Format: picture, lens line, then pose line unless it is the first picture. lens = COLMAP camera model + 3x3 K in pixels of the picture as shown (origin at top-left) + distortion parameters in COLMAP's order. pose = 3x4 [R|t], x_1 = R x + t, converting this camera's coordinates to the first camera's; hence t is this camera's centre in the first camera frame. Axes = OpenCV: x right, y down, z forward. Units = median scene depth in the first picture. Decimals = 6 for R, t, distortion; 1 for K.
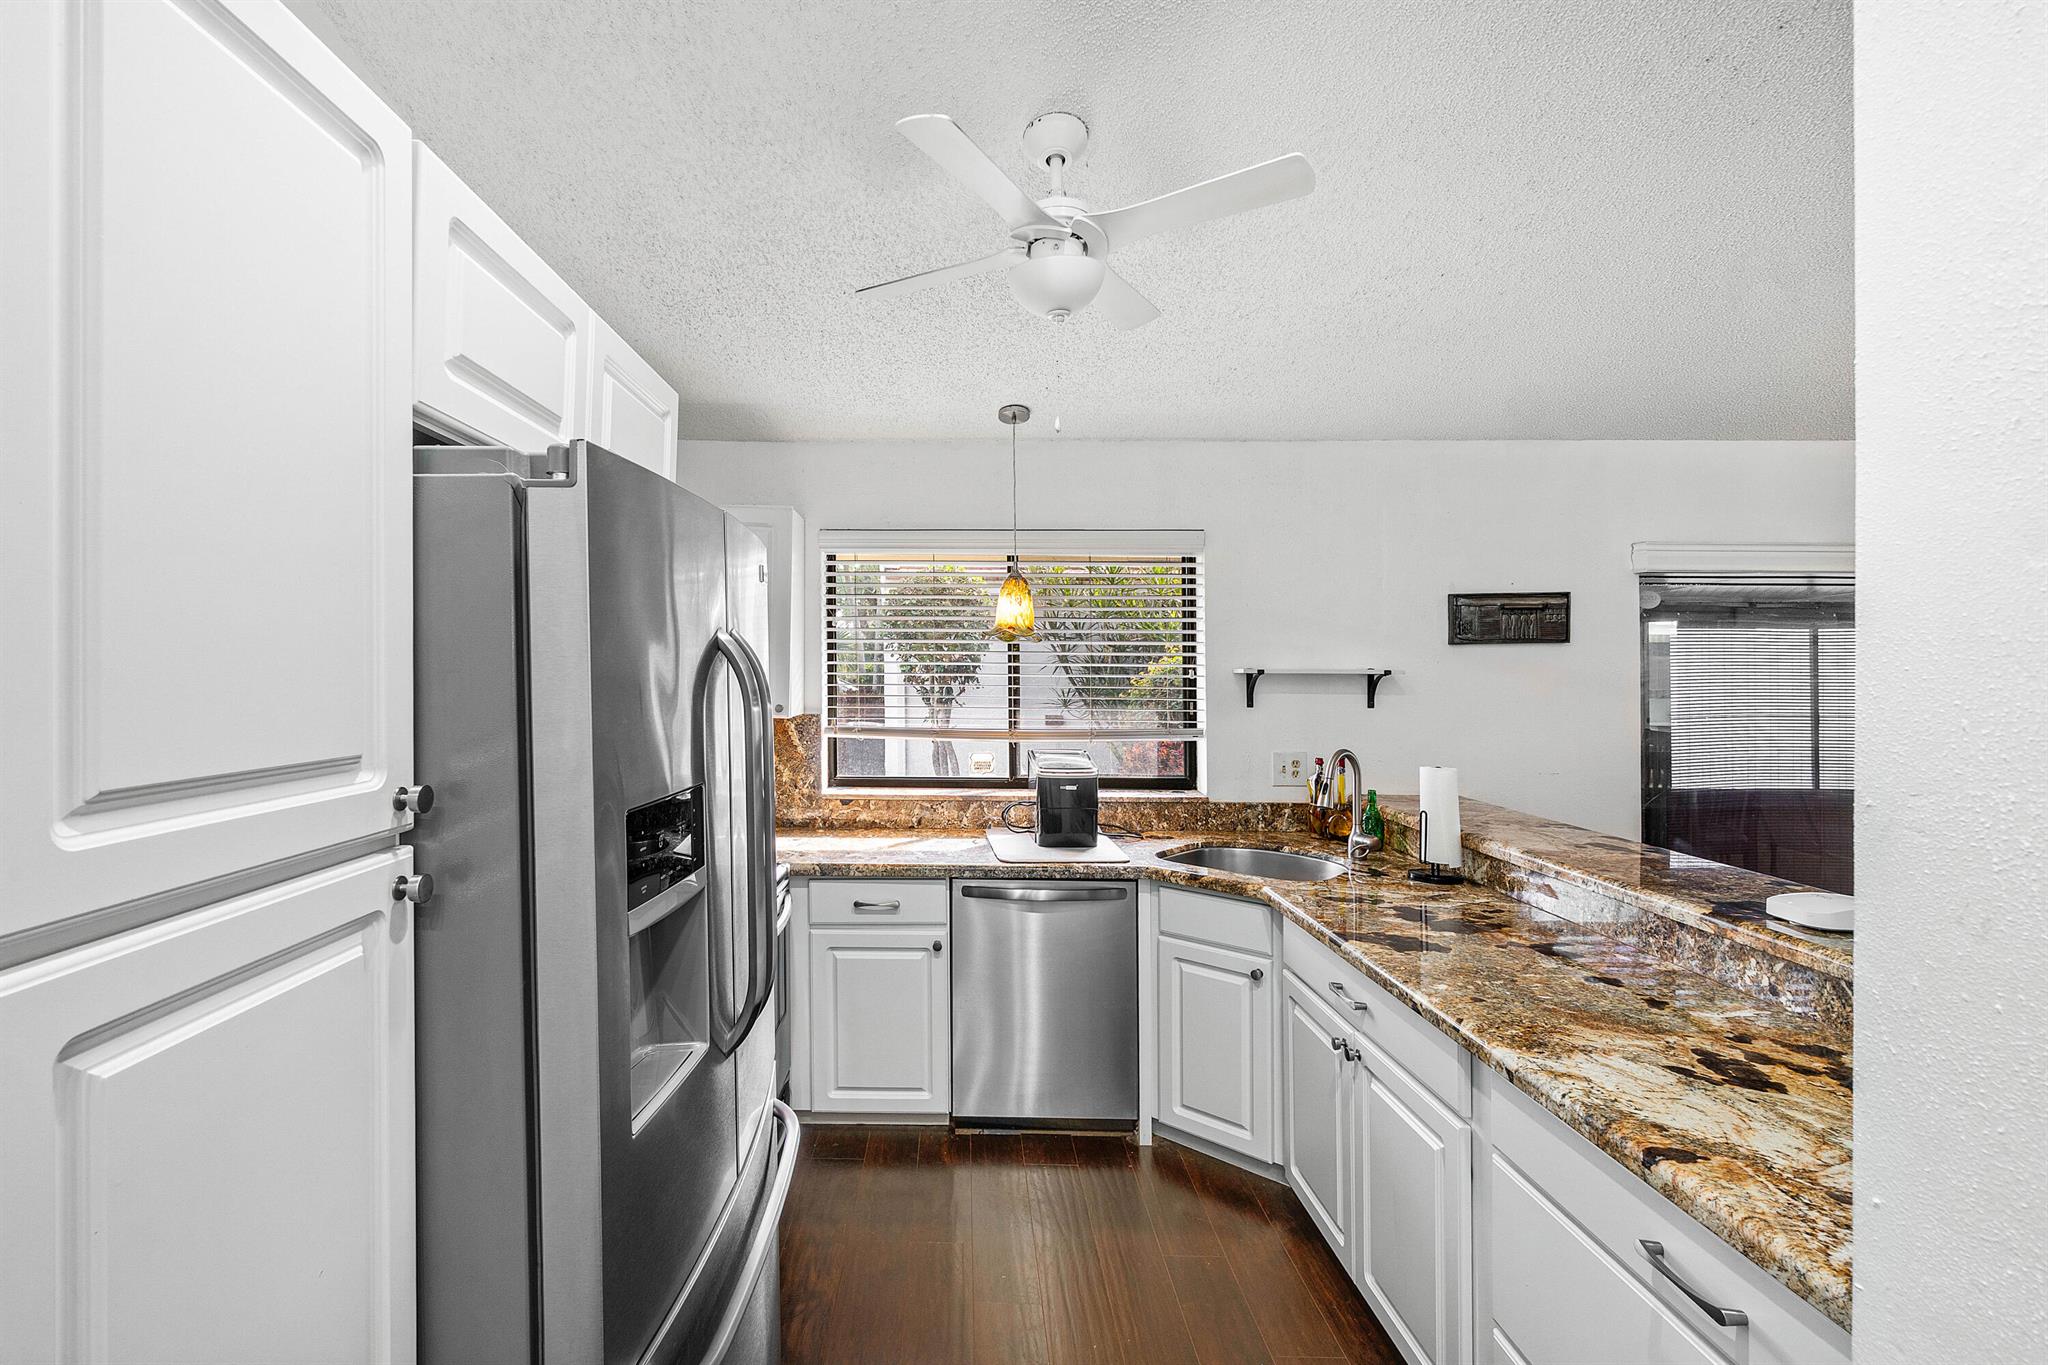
lens RADIAL K [[915.1, 0, 936.2], [0, 915.1, 658.6], [0, 0, 1]] dist [-0.000091, 0.004155]
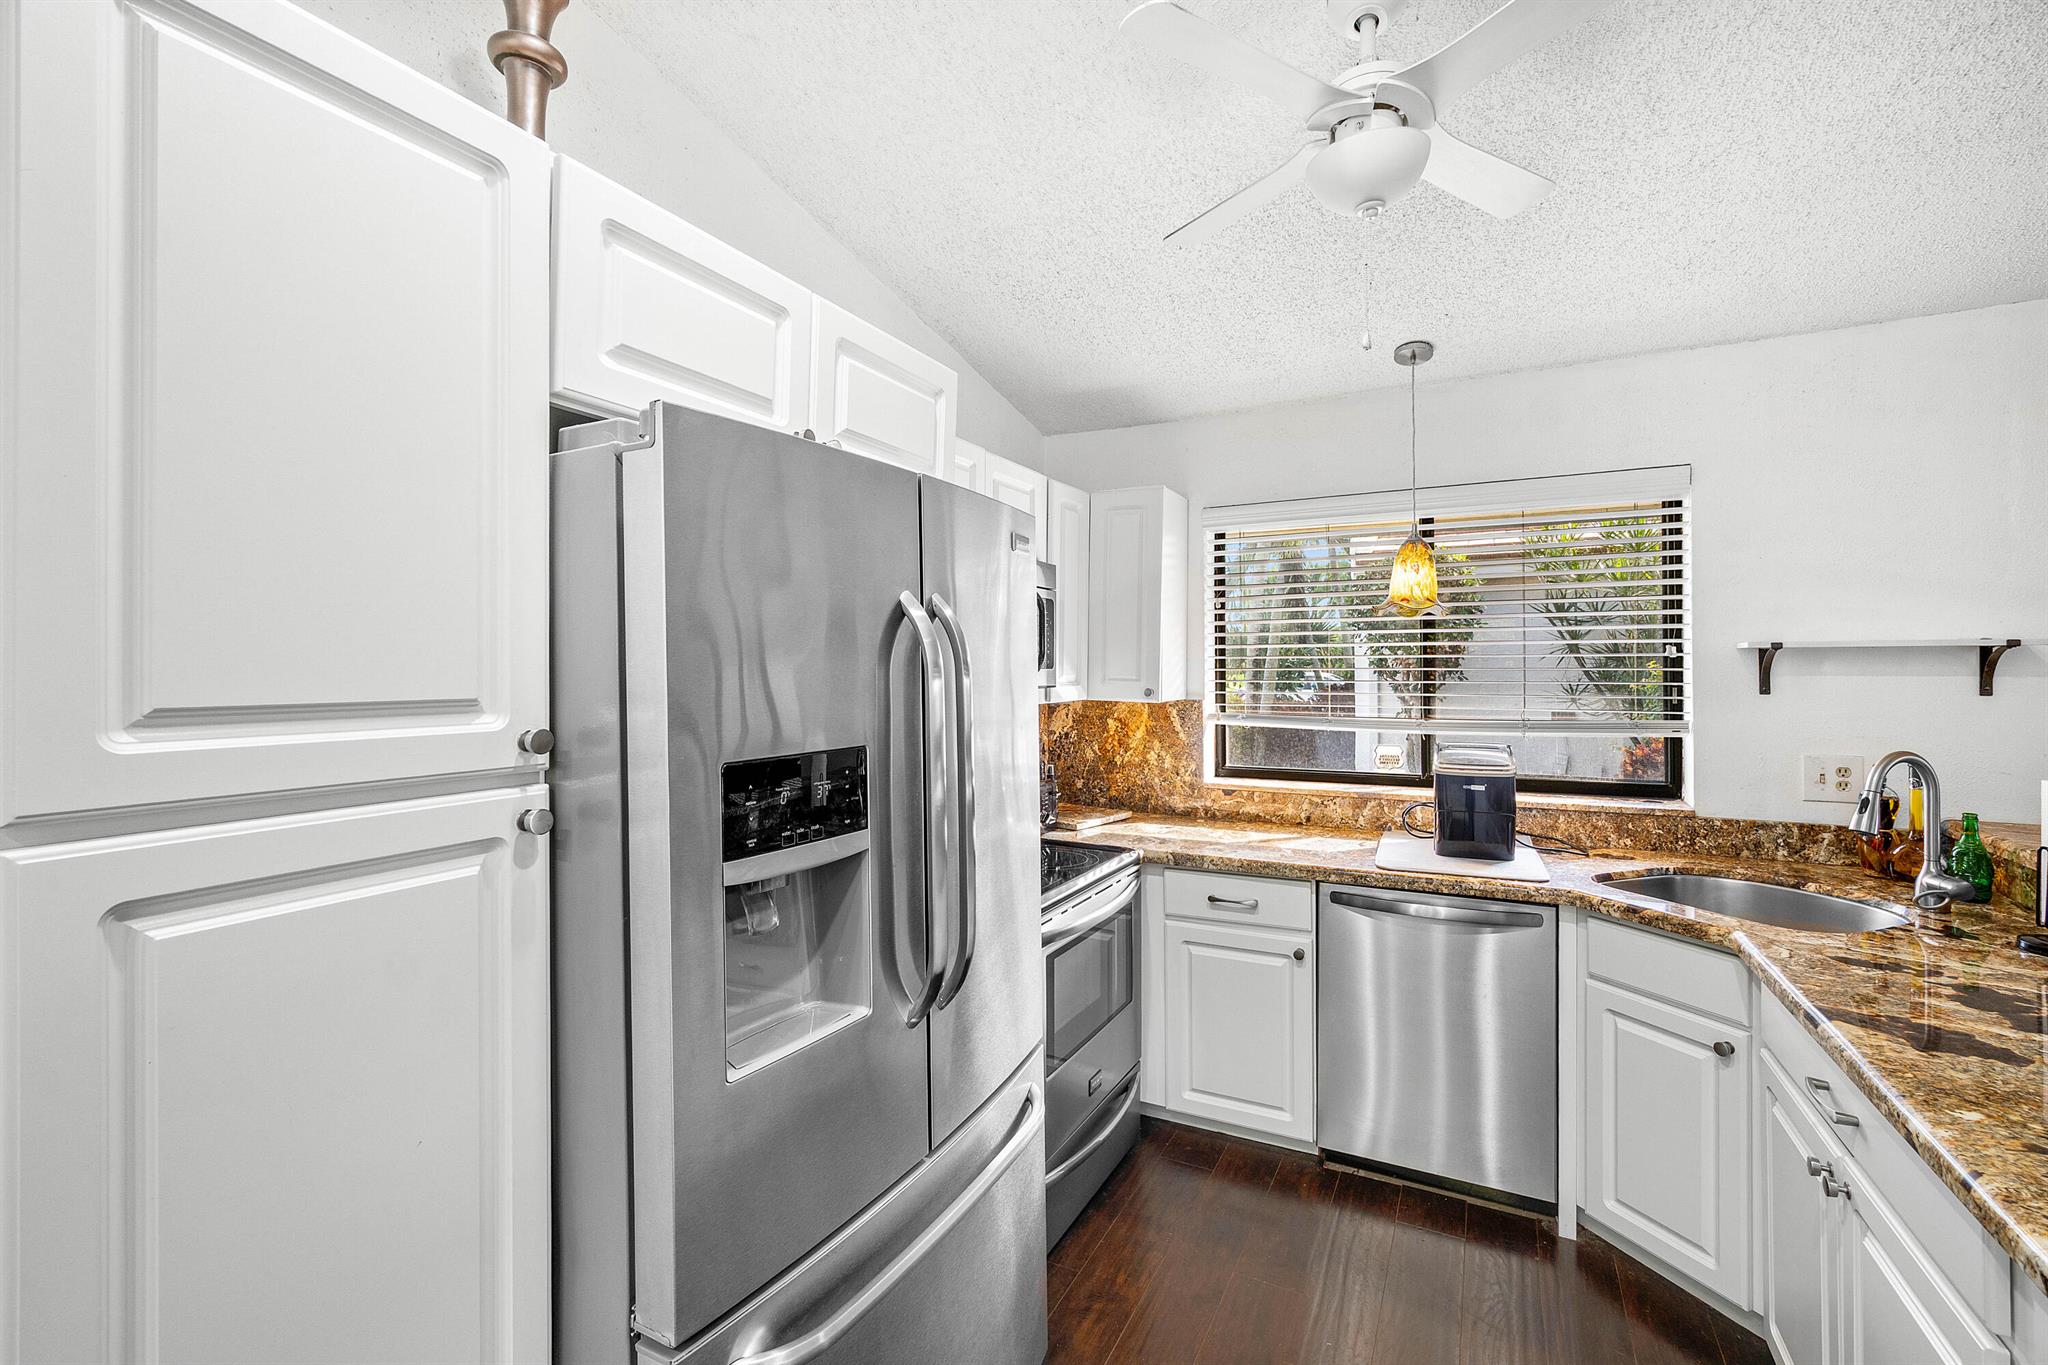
lens RADIAL K [[890.8, 0, 1027.1], [0, 890.8, 664.6], [0, 0, 1]] dist [-0.000010, 0.001113]
pose [[0.897196, -0.010293, -0.441513, 0.146323], [0.013683, 0.999896, 0.004495, 0.020688], [0.441421, -0.010074, 0.897244, 0.095443]]
